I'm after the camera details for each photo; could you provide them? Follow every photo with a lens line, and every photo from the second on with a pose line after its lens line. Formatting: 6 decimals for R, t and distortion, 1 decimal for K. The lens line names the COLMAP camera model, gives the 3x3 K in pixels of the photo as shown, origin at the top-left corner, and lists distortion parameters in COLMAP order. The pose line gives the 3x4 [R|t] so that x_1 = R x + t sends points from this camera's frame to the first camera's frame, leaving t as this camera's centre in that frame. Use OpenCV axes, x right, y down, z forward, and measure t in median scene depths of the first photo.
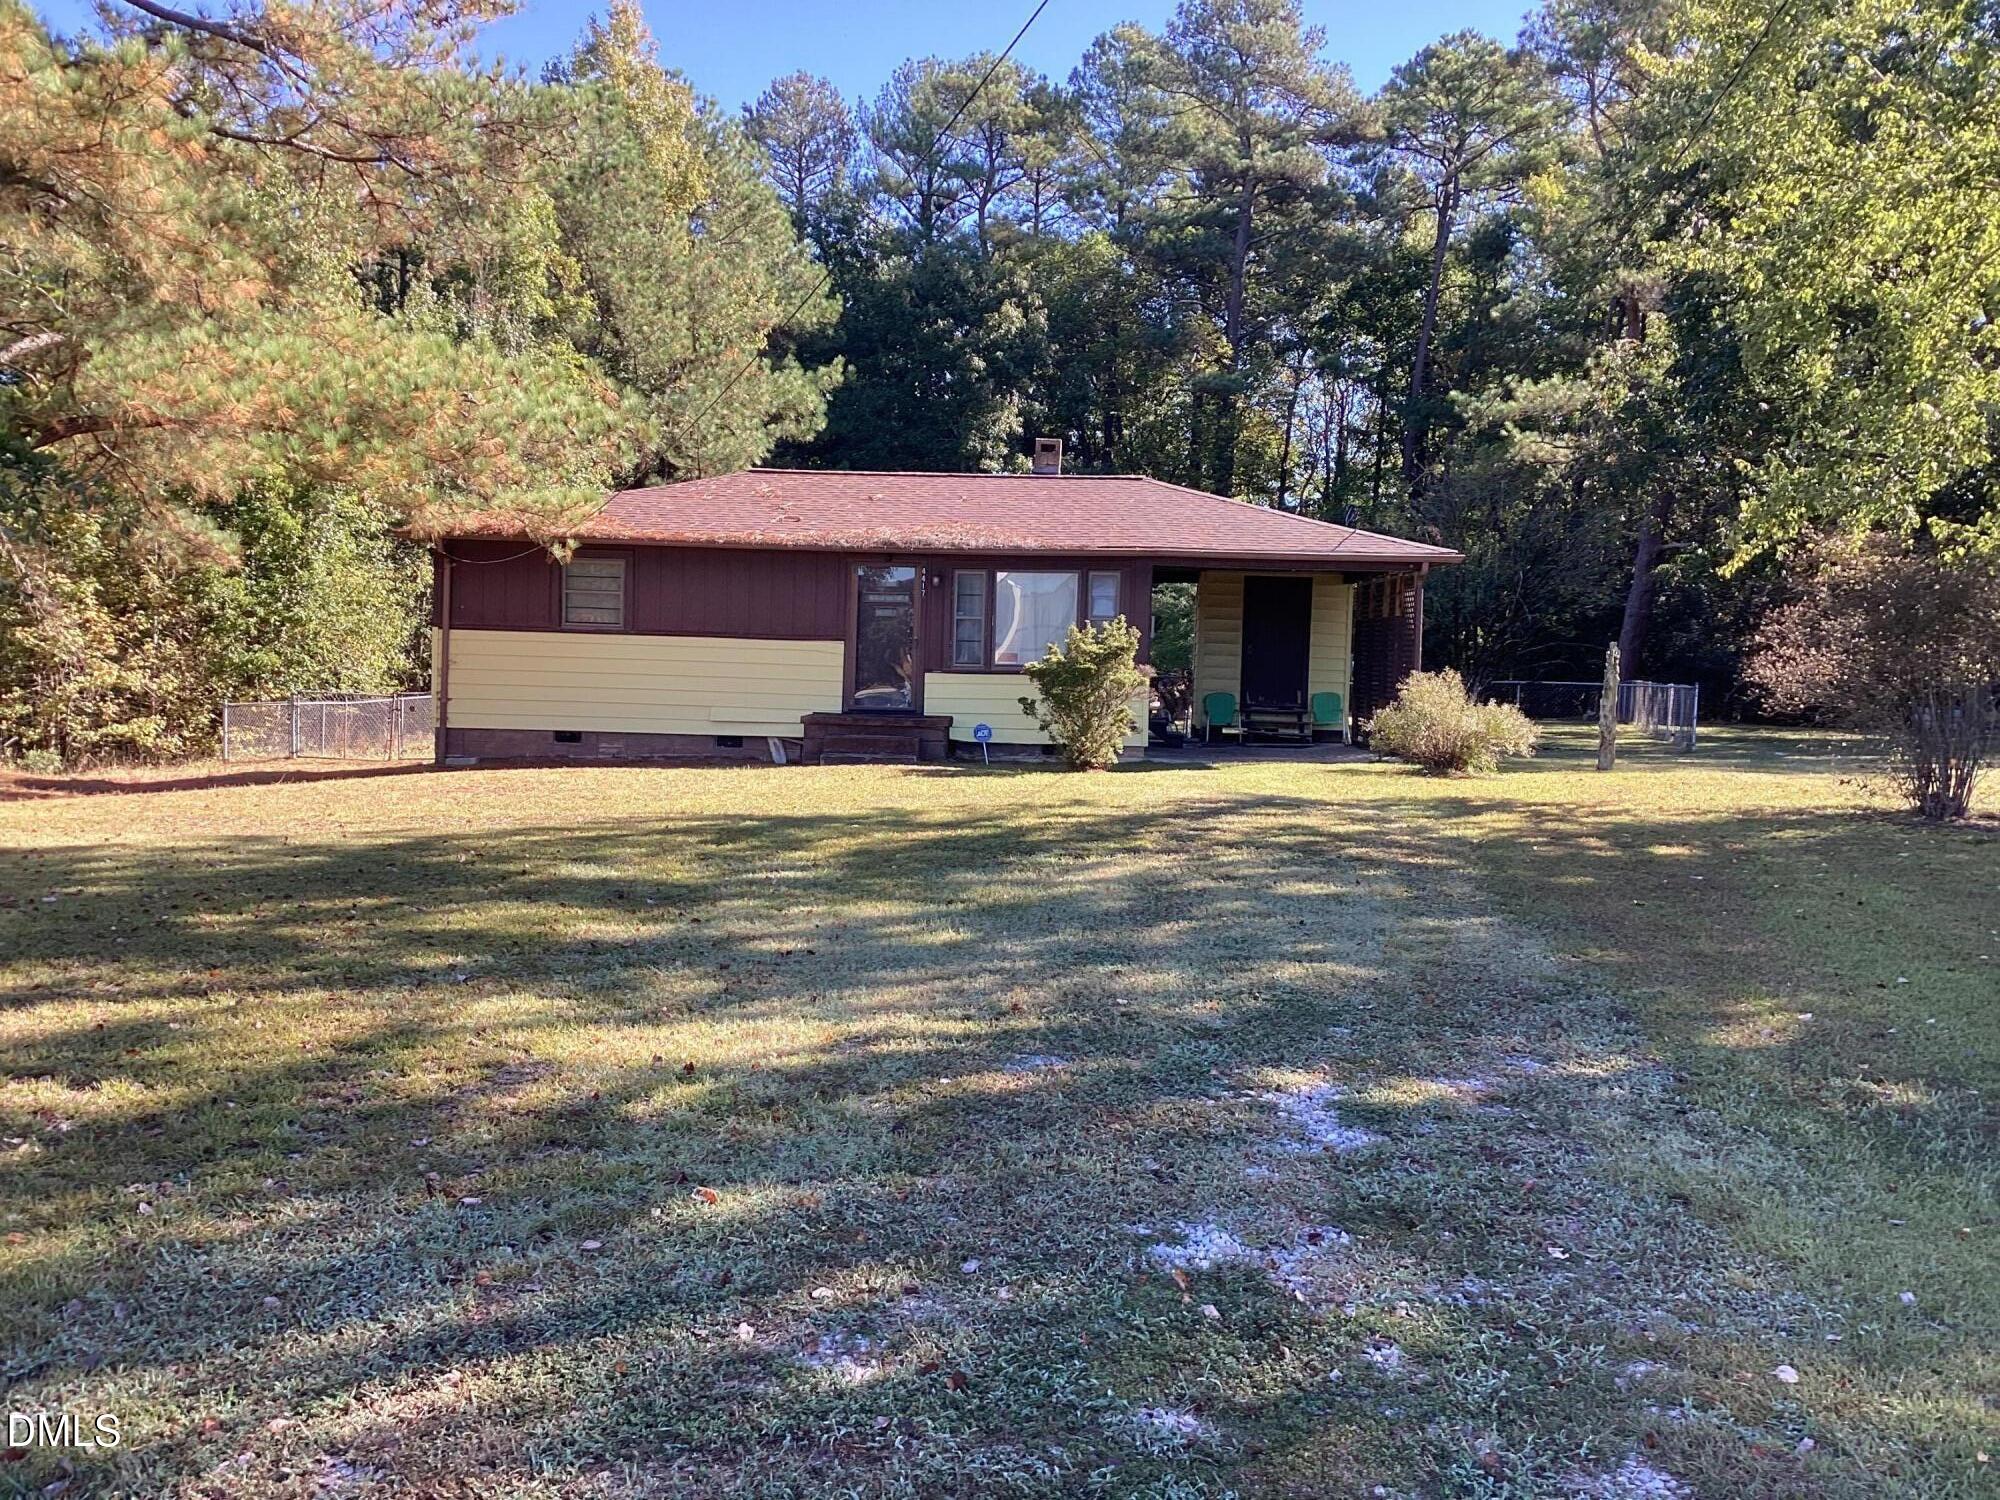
lens RADIAL K [[1815.4, 0, 988.6], [0, 1815.4, 739.3], [0, 0, 1]] dist [0.147826, -0.293886]
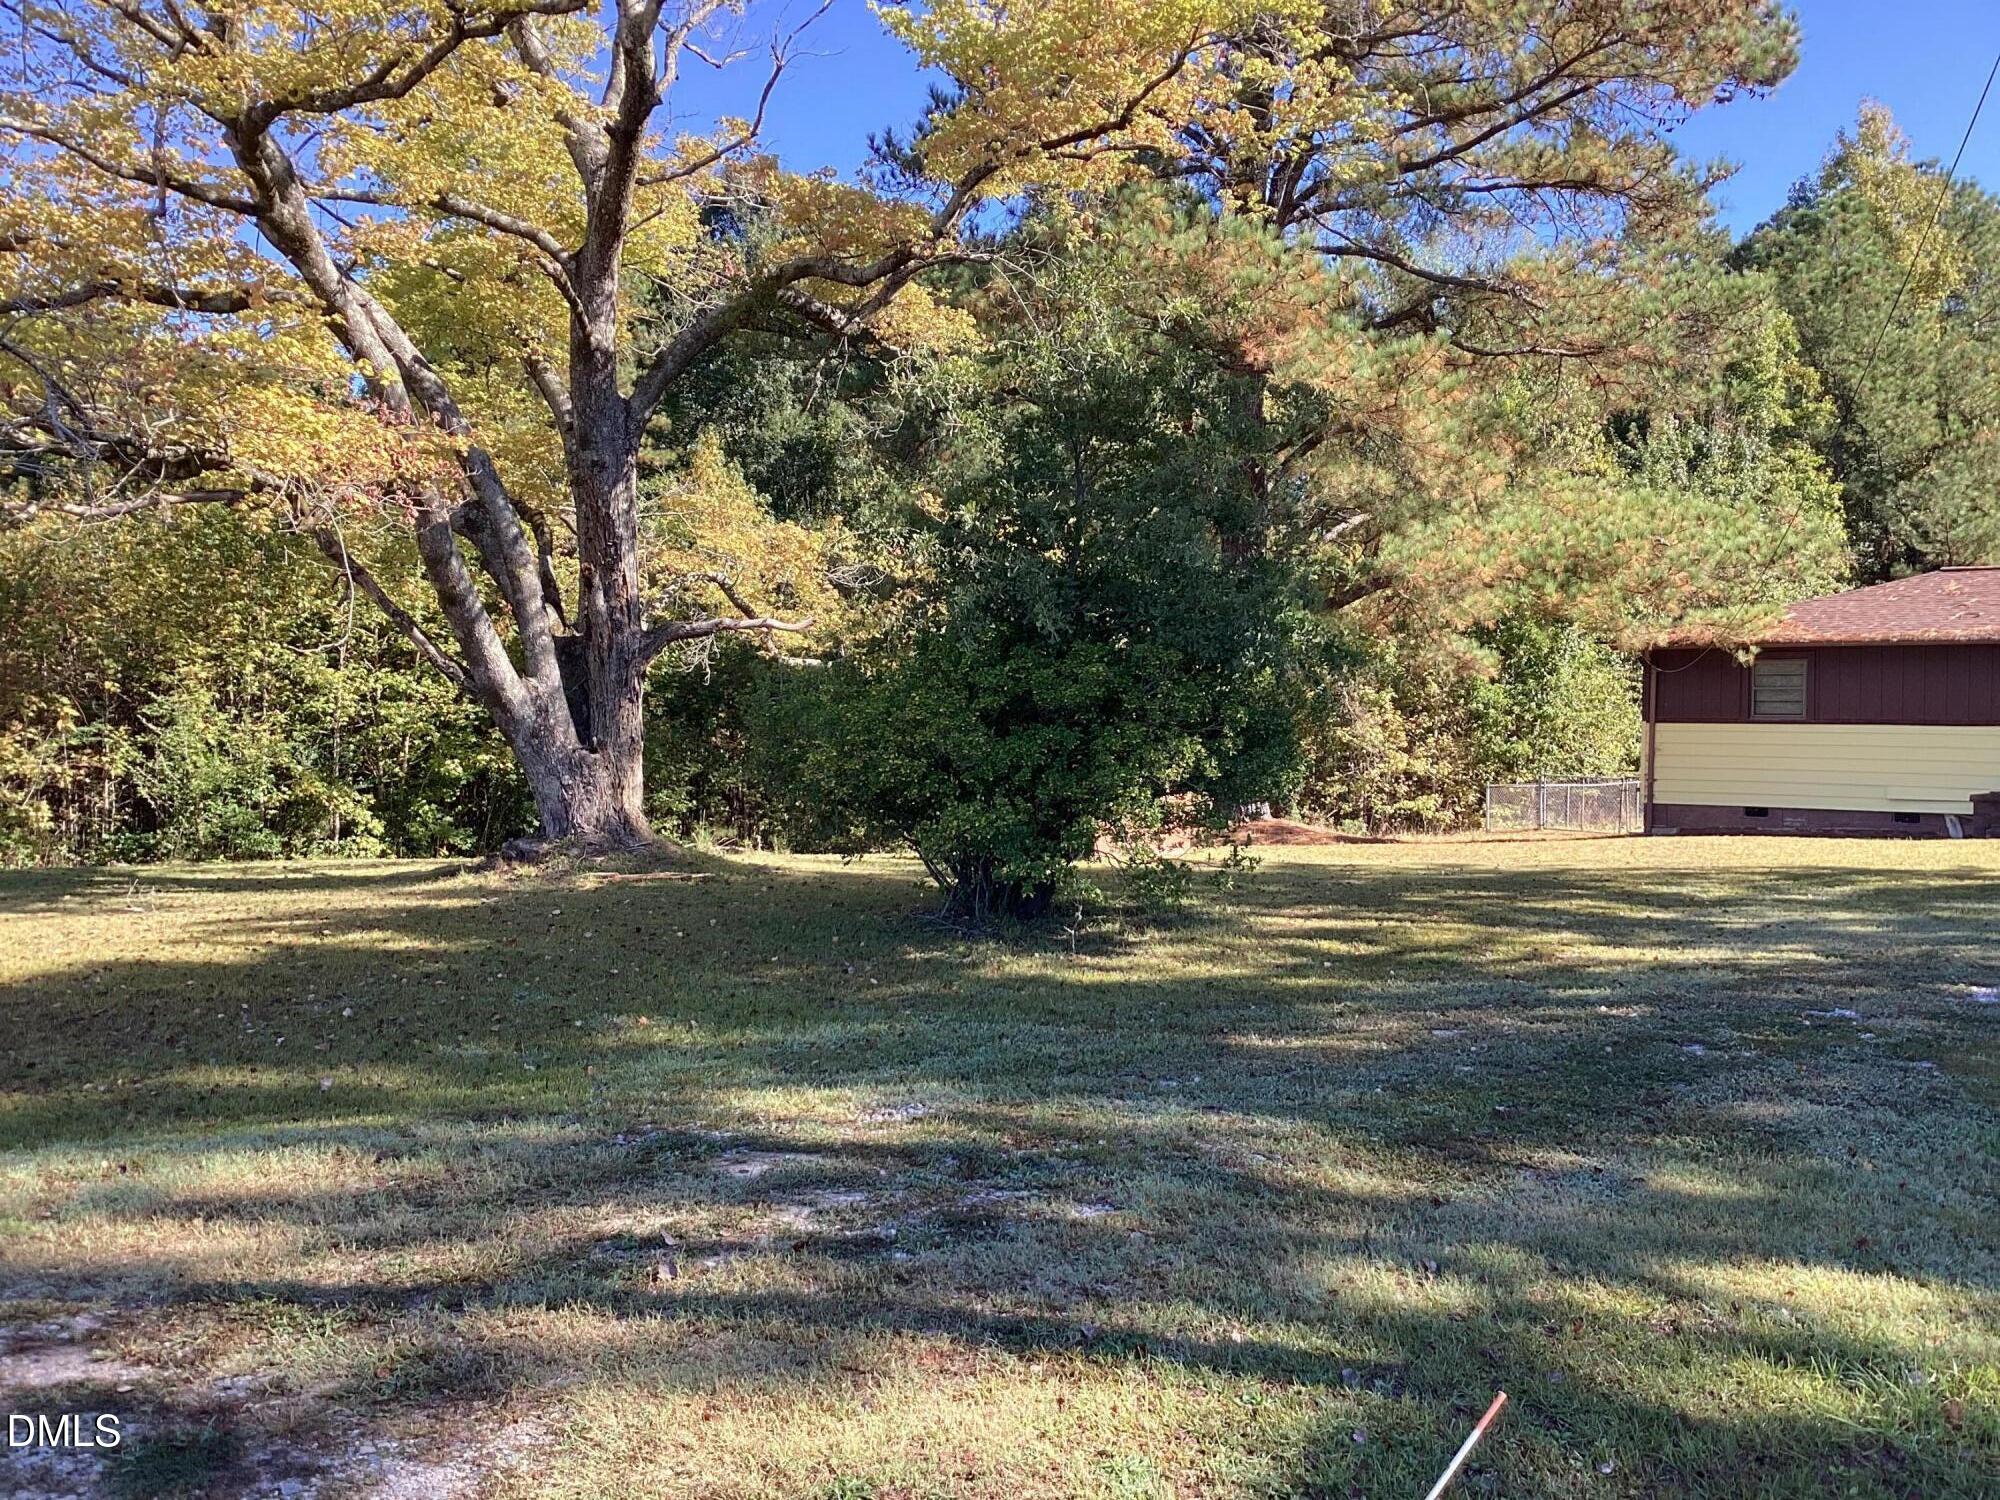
lens RADIAL K [[1815.4, 0, 988.6], [0, 1815.4, 739.3], [0, 0, 1]] dist [0.147826, -0.293886]
pose [[0.783975, -0.013978, -0.620635, 0.093617], [-0.015831, 0.998971, -0.042497, 0.007976], [0.620591, 0.043142, 0.782947, -0.185026]]
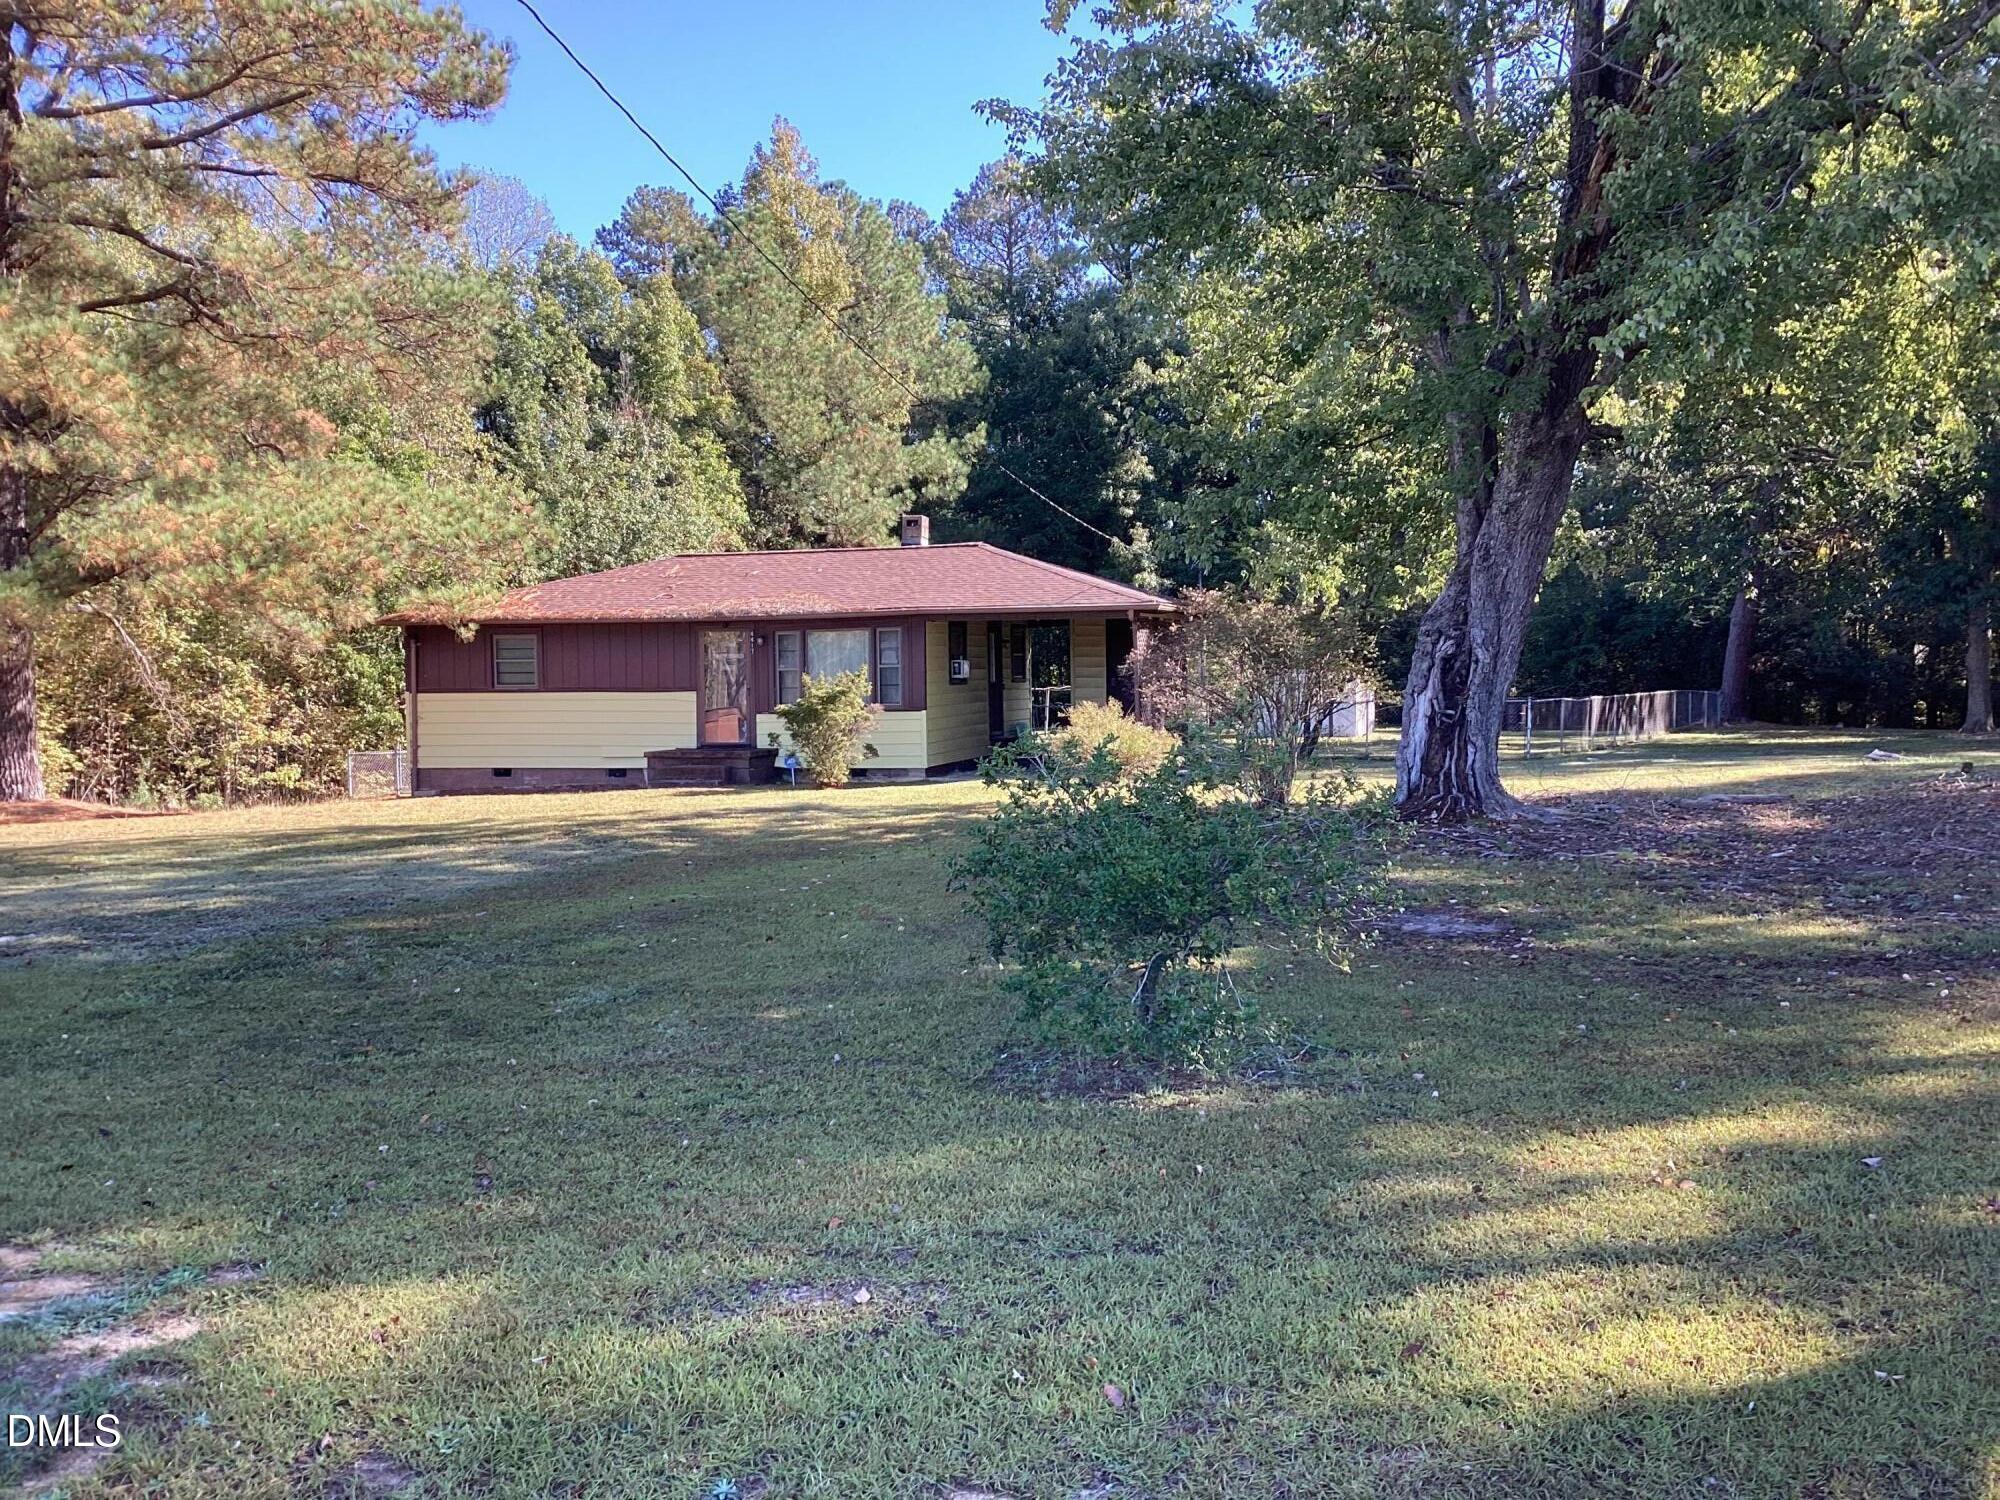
lens RADIAL K [[1815.4, 0, 988.6], [0, 1815.4, 739.3], [0, 0, 1]] dist [0.147826, -0.293886]
pose [[0.973972, -0.030529, -0.224604, 0.313514], [0.027231, 0.999471, -0.017767, 0.005931], [0.225028, 0.011188, 0.974288, -0.150182]]
